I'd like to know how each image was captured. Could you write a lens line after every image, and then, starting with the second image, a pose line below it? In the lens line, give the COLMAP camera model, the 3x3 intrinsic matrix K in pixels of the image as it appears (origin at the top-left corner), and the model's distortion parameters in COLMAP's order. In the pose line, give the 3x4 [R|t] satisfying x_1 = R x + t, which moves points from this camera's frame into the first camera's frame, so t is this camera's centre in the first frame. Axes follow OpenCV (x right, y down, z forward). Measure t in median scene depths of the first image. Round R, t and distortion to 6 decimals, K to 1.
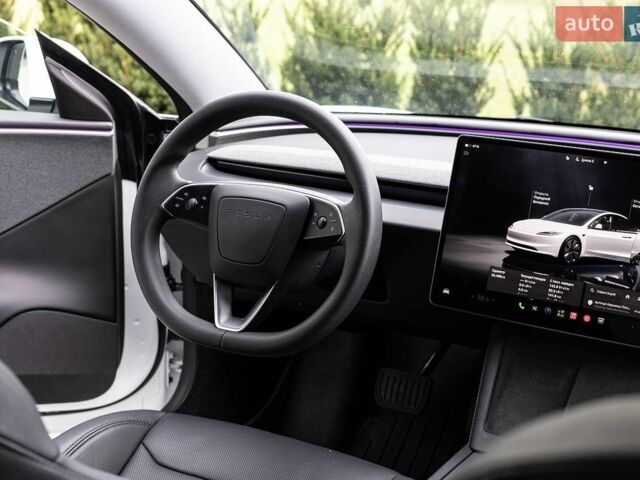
lens RADIAL K [[1155.5, 0, 319.9], [0, 1155.5, 239.5], [0, 0, 1]] dist [0.032338, 0.000000]
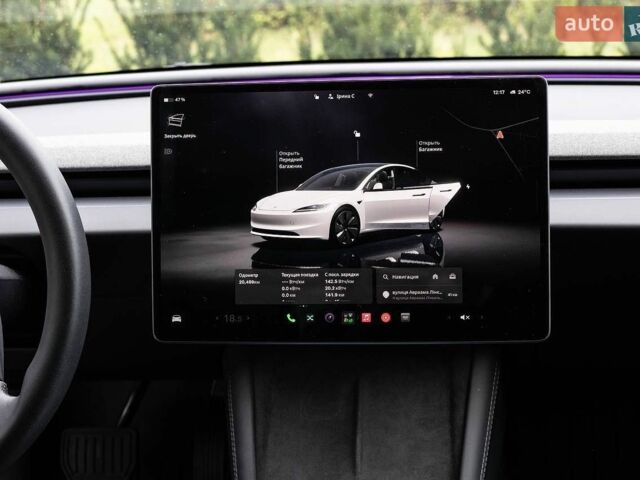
lens RADIAL K [[1155.5, 0, 319.9], [0, 1155.5, 241.9], [0, 0, 1]] dist [0.032338, 0.000000]
pose [[0.919024, -0.181738, 0.349810, -0.043423], [0.174497, 0.983263, 0.052397, -0.020800], [-0.353478, 0.012886, 0.935354, 0.349215]]
